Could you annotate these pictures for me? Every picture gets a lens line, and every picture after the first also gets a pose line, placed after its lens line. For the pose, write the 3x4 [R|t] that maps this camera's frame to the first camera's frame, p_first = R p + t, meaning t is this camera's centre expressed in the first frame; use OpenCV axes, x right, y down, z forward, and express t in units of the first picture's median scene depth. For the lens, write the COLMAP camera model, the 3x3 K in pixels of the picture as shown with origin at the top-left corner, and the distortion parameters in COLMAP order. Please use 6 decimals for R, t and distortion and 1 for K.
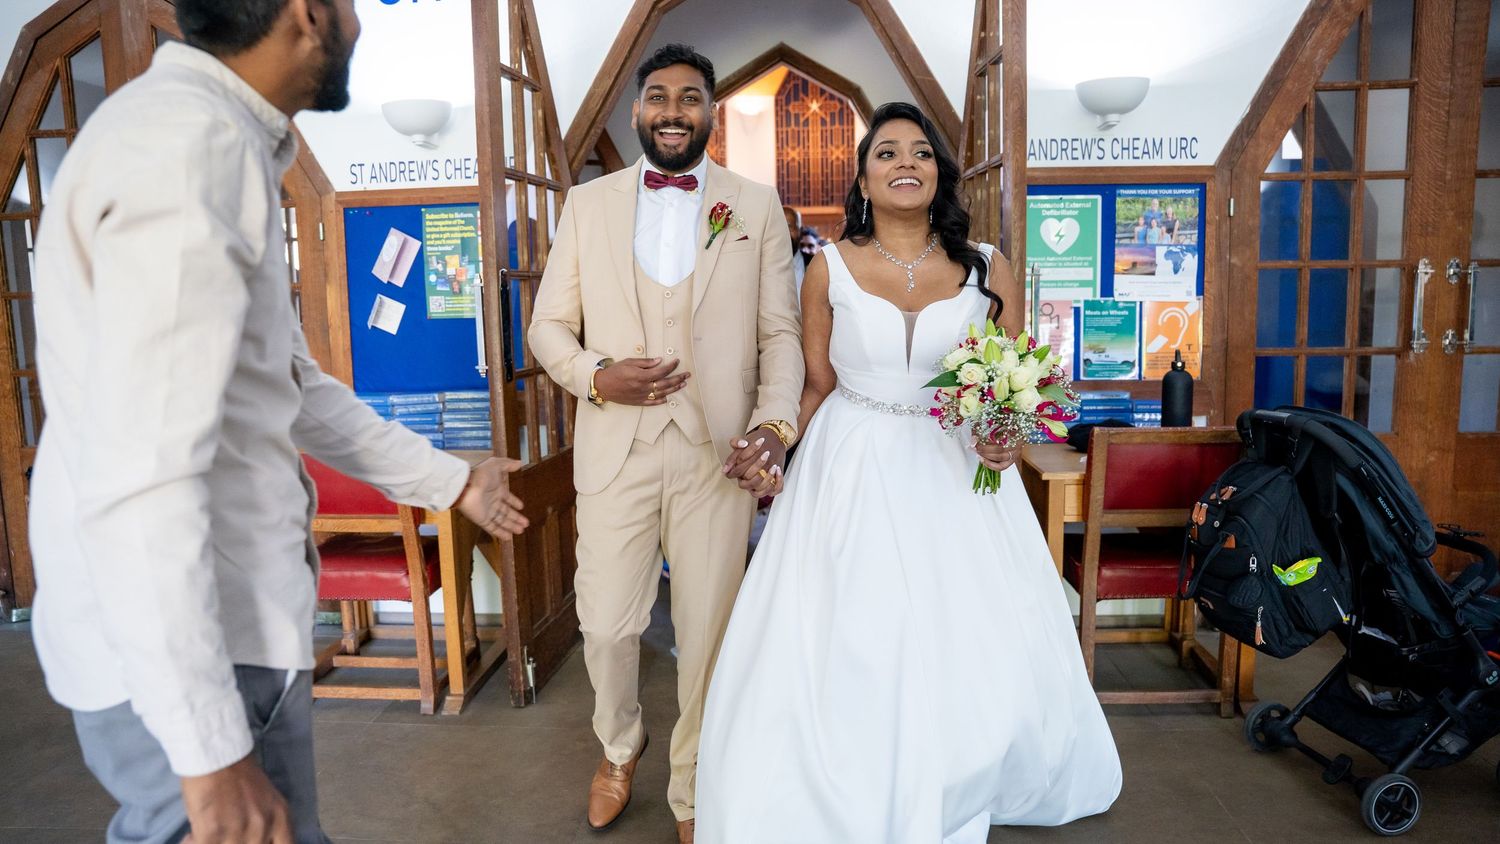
lens RADIAL K [[1056.7, 0, 750.0], [0, 1056.7, 422.0], [0, 0, 1]] dist [-0.023144, -0.000183]
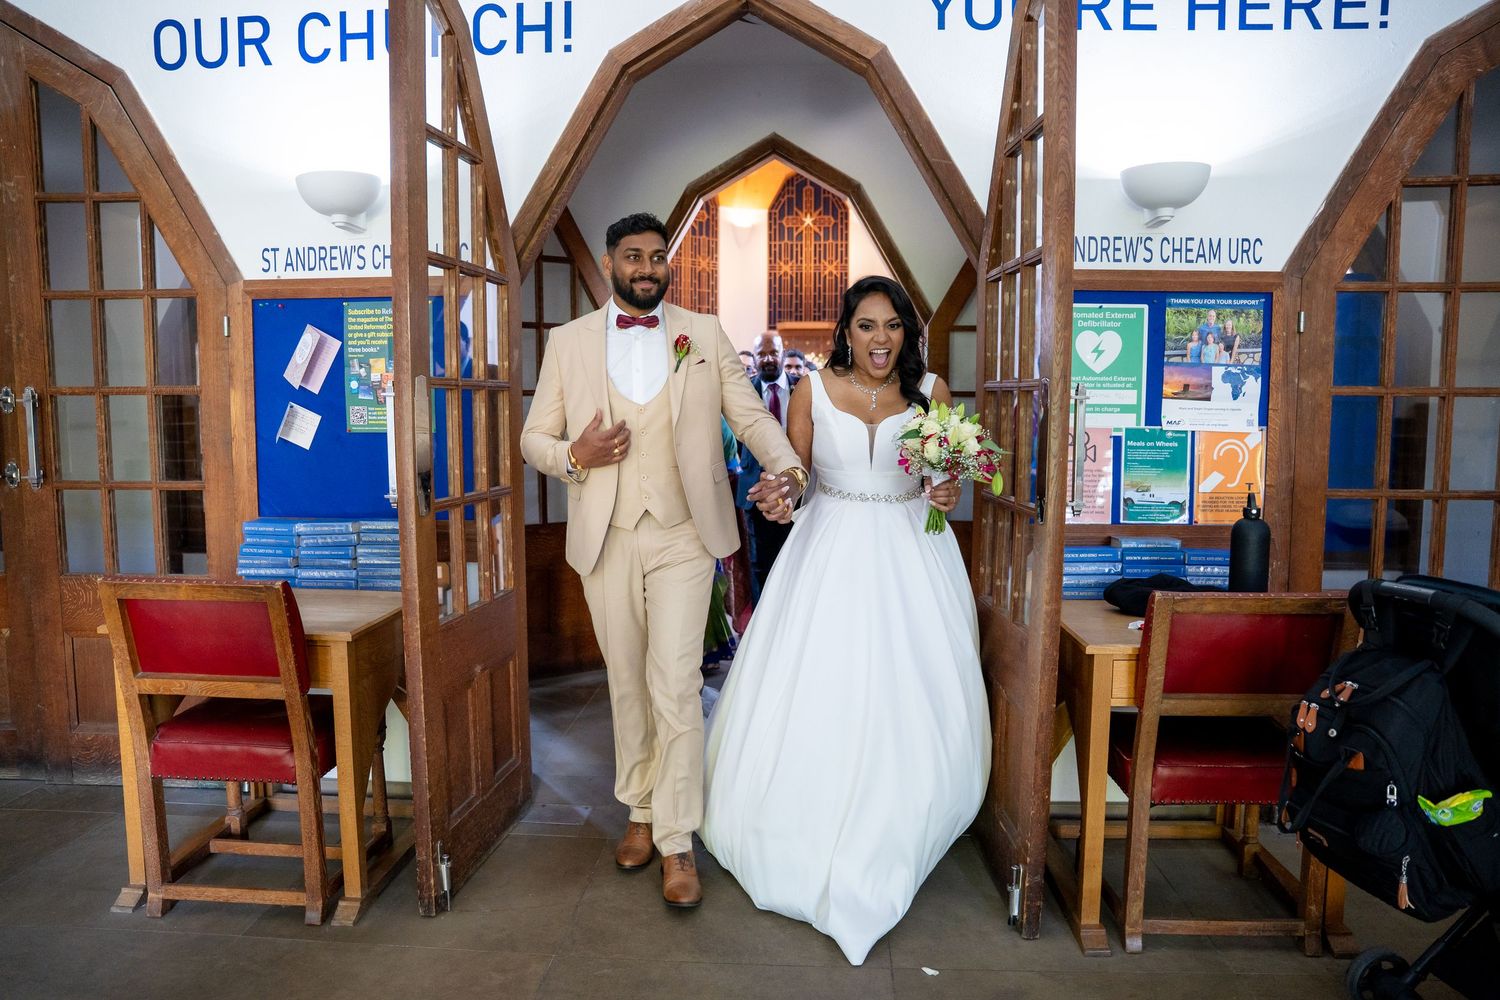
lens RADIAL K [[1023.1, 0, 750.0], [0, 1023.1, 500.0], [0, 0, 1]] dist [0.002925, 0.003685]
pose [[0.999713, 0.021871, 0.009766, 0.010972], [-0.021566, 0.999307, -0.030323, -0.027495], [-0.010423, 0.030104, 0.999492, 0.189682]]
